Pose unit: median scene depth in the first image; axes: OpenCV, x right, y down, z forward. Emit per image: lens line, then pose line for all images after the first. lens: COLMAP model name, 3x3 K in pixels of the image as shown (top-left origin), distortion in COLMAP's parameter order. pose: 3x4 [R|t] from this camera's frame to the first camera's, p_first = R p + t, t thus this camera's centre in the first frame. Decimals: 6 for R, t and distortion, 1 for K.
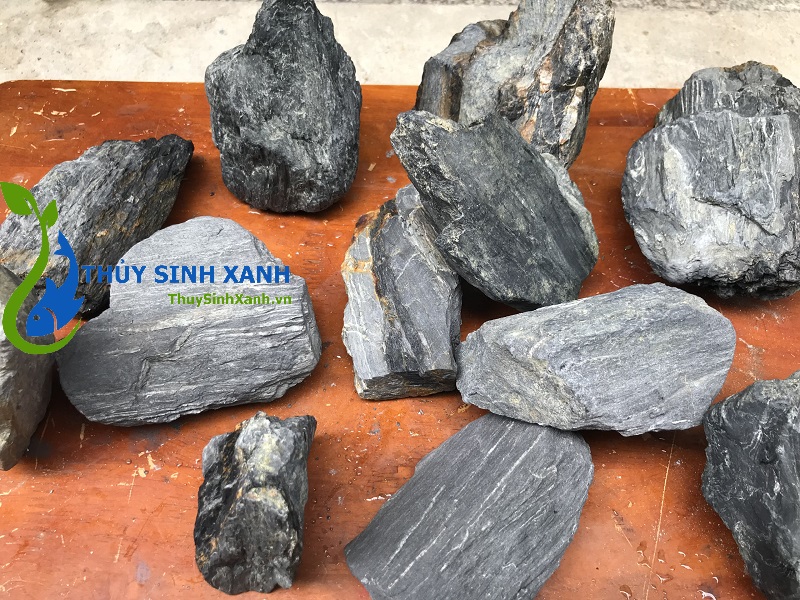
lens RADIAL K [[663.9, 0, 396.1], [0, 663.9, 298.5], [0, 0, 1]] dist [0.045277, -0.075358]
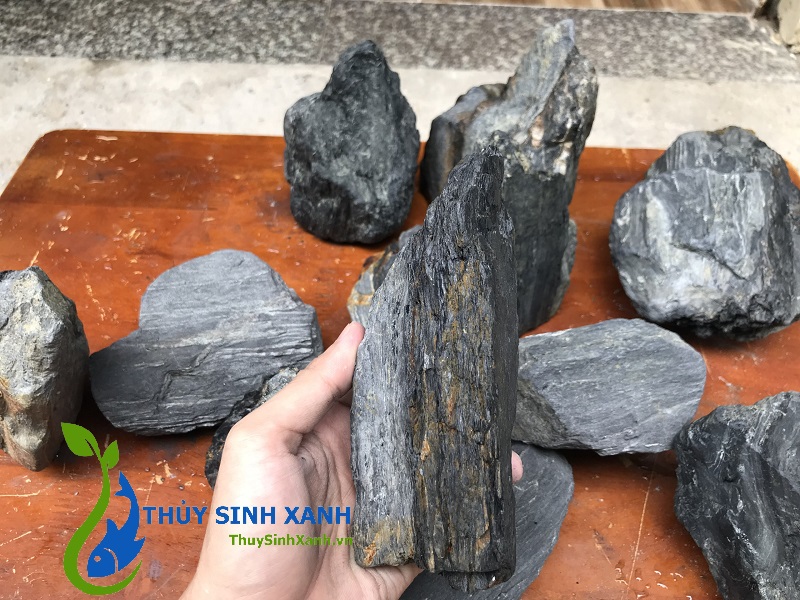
lens RADIAL K [[670.9, 0, 398.4], [0, 670.9, 297.6], [0, 0, 1]] dist [-0.008874, -0.000527]
pose [[0.999393, 0.026113, -0.023078, 0.025101], [-0.028030, 0.995807, -0.087081, 0.045474], [0.020707, 0.087675, 0.995934, -0.096797]]
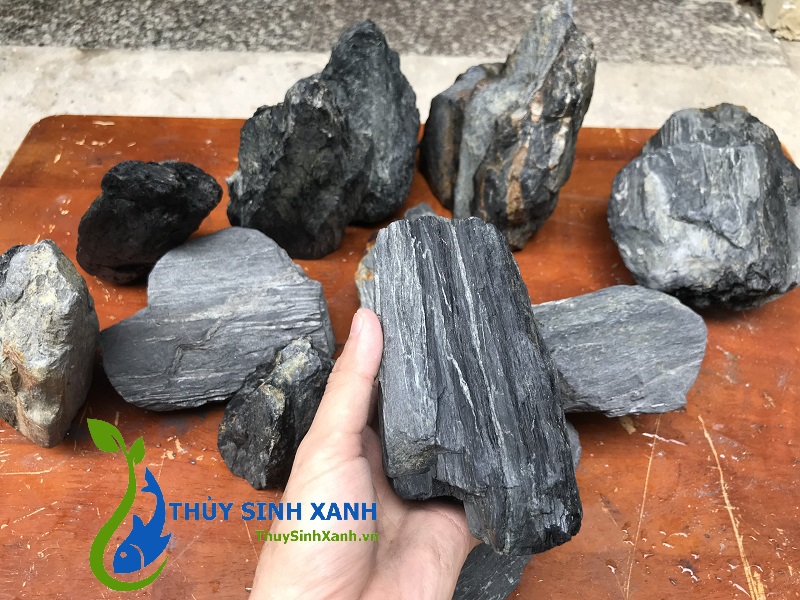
lens RADIAL K [[670.9, 0, 398.4], [0, 670.9, 297.6], [0, 0, 1]] dist [-0.008874, -0.000527]
pose [[0.999943, 0.010574, -0.001589, -0.006762], [-0.010668, 0.996695, -0.080528, 0.081802], [0.000732, 0.080541, 0.996751, -0.108880]]
